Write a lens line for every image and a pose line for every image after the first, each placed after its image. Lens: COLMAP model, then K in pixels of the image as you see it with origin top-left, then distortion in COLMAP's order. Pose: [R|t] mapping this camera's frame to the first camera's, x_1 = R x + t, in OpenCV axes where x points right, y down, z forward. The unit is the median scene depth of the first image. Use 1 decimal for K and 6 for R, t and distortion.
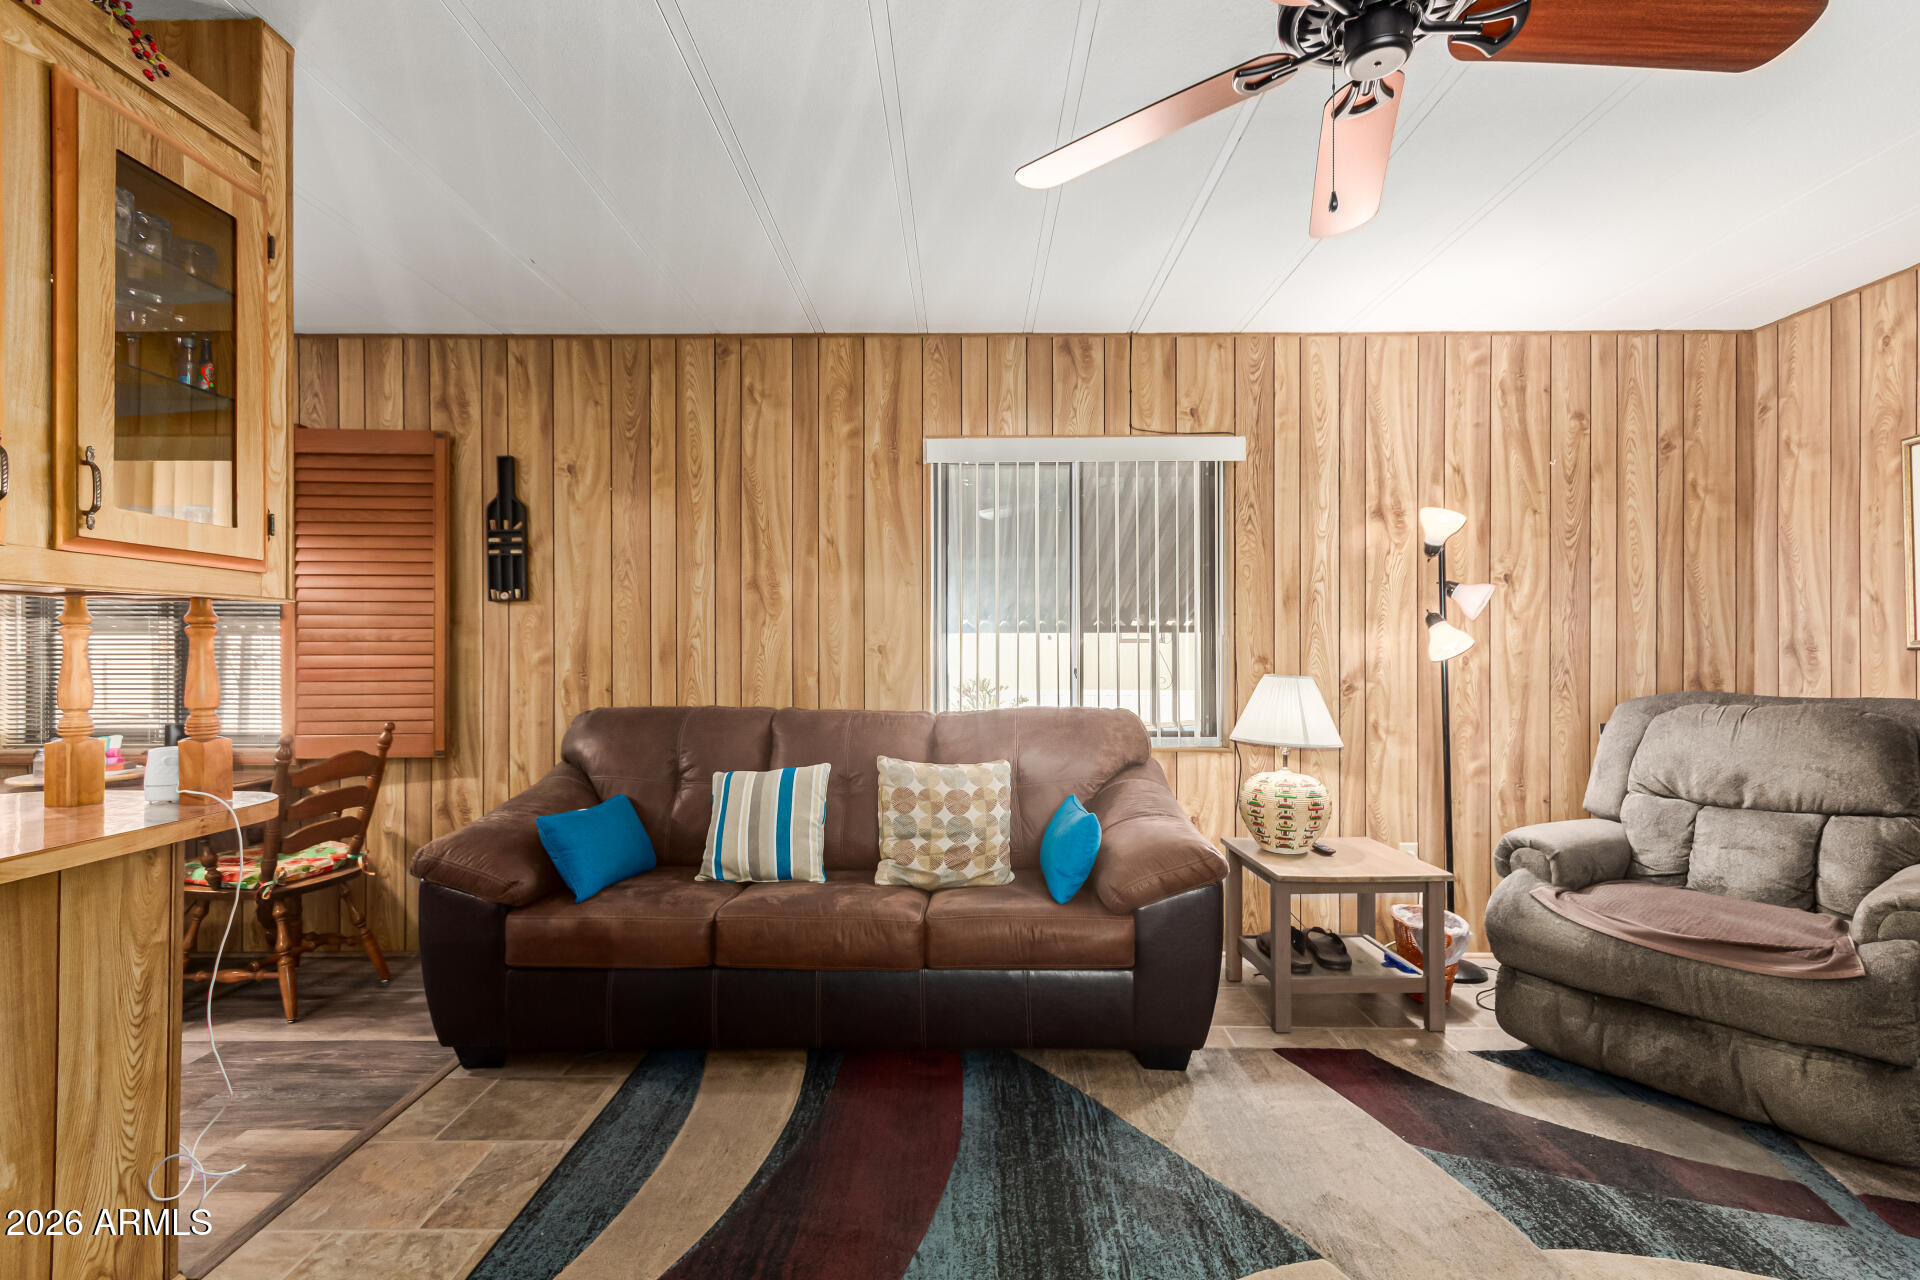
lens RADIAL K [[883.7, 0, 960.7], [0, 883.7, 651.9], [0, 0, 1]] dist [0.001593, 0.000237]
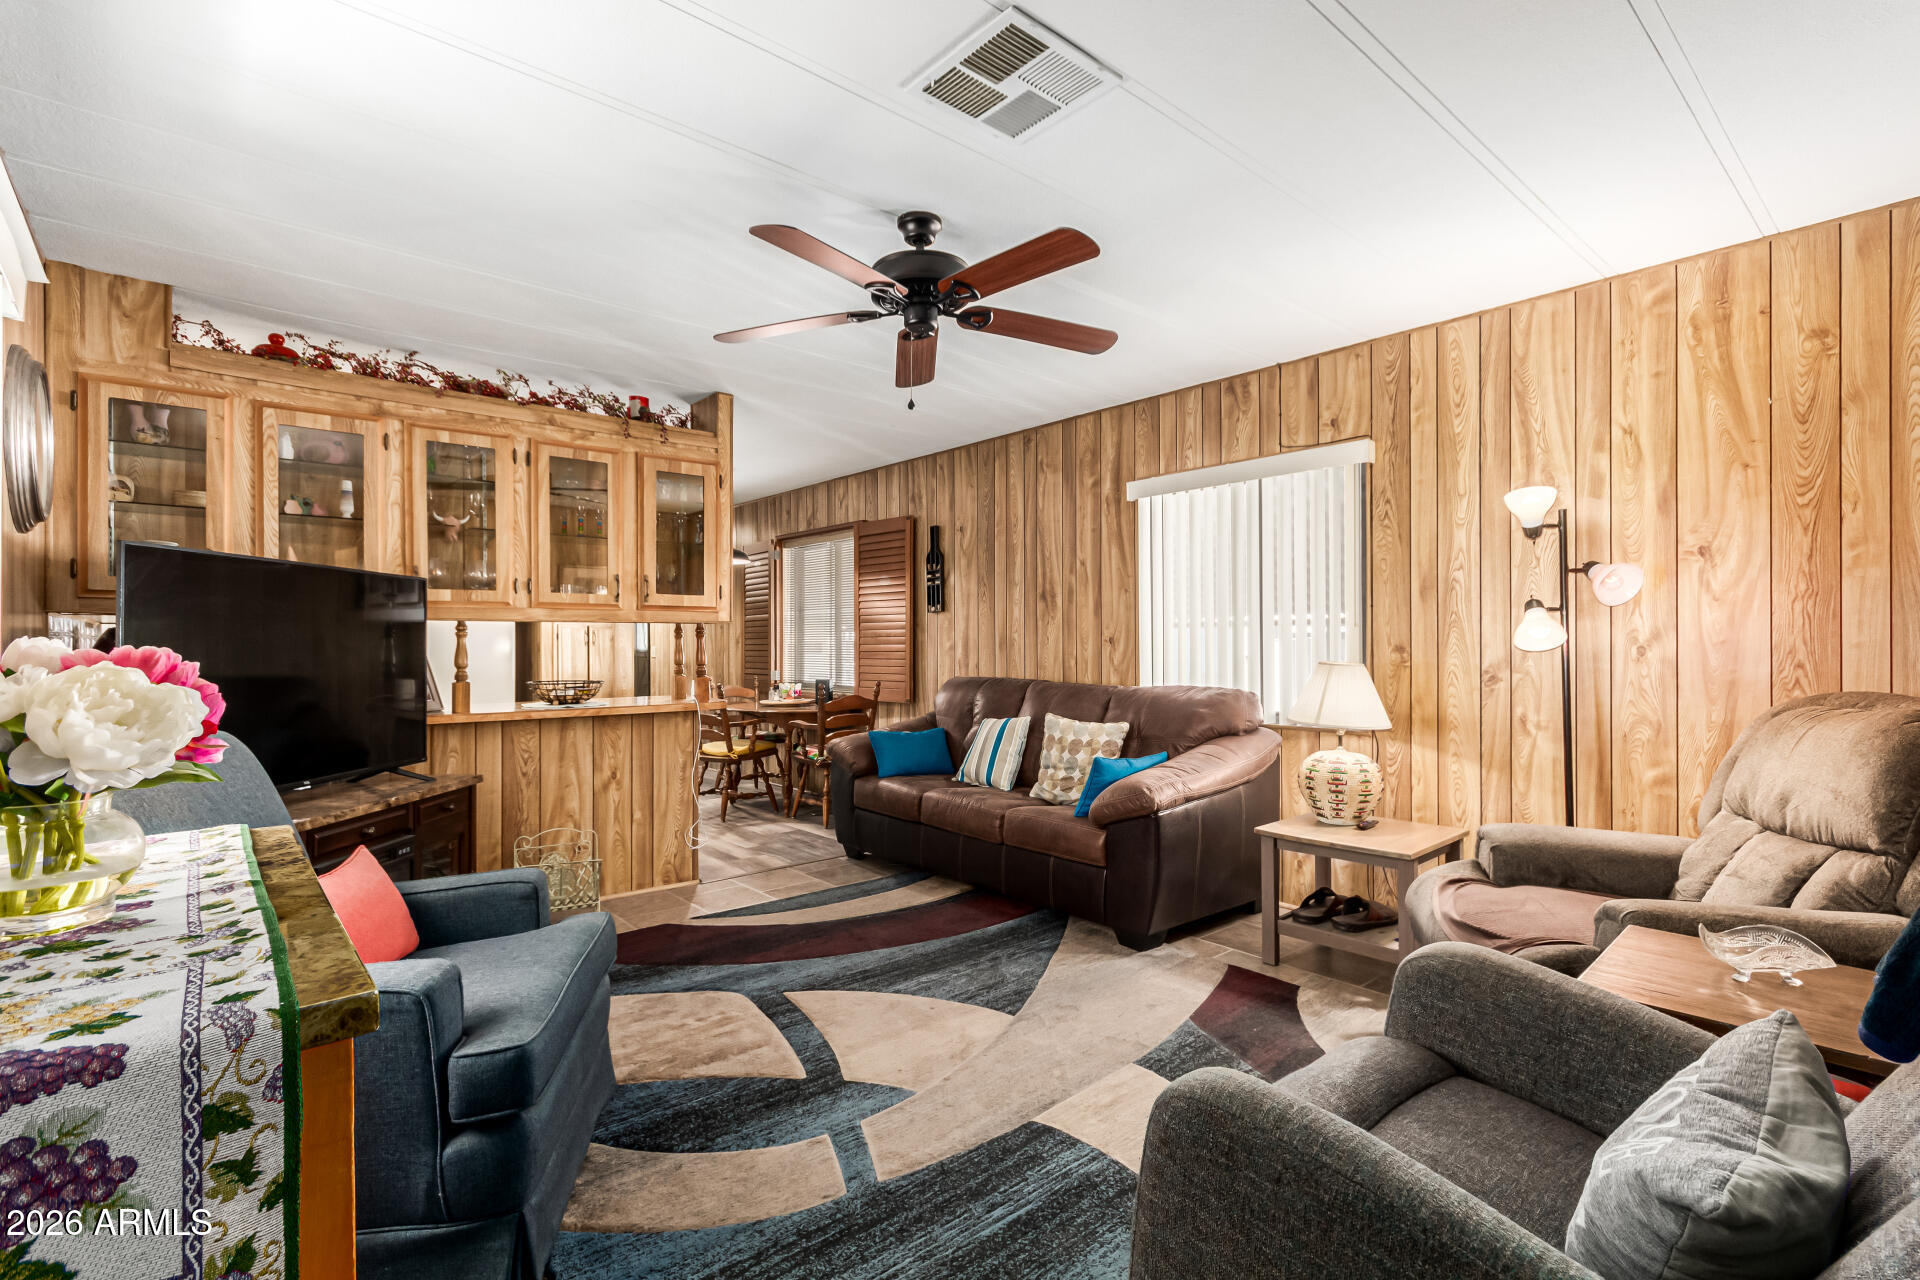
lens RADIAL K [[893.3, 0, 960.0], [0, 893.3, 640.0], [0, 0, 1]] dist [0.001675, -0.000056]
pose [[0.657039, -0.004227, -0.753845, 0.793284], [0.002843, 0.999991, -0.003129, 0.000362], [0.753851, -0.000087, 0.657045, -0.075309]]
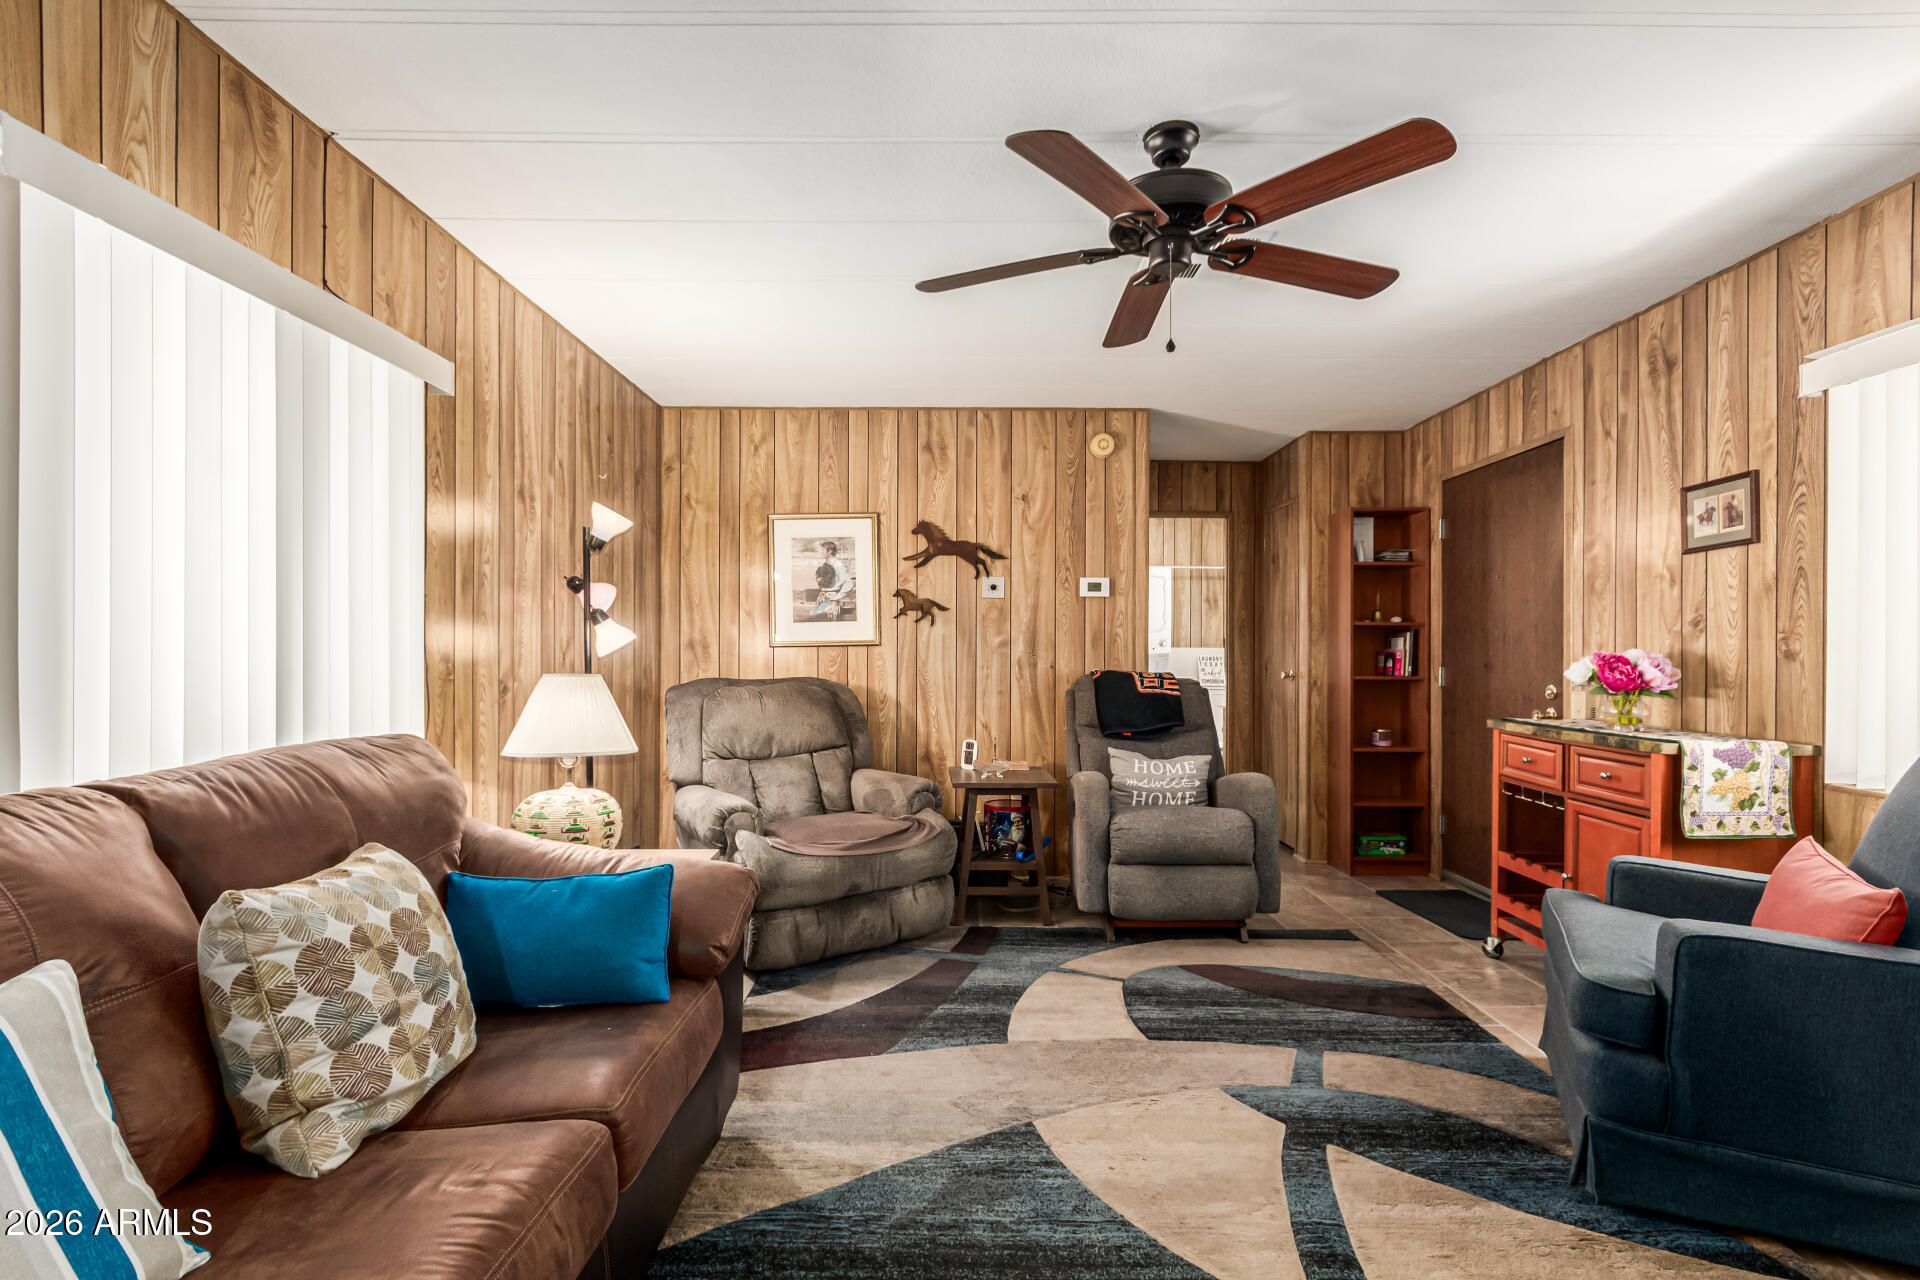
lens RADIAL K [[883.7, 0, 960.7], [0, 883.7, 651.9], [0, 0, 1]] dist [0.001593, 0.000237]
pose [[-0.005399, -0.000994, 0.999985, -0.433772], [-0.002162, 0.999997, 0.000982, 0.002793], [-0.999983, -0.002156, -0.005401, 0.556591]]
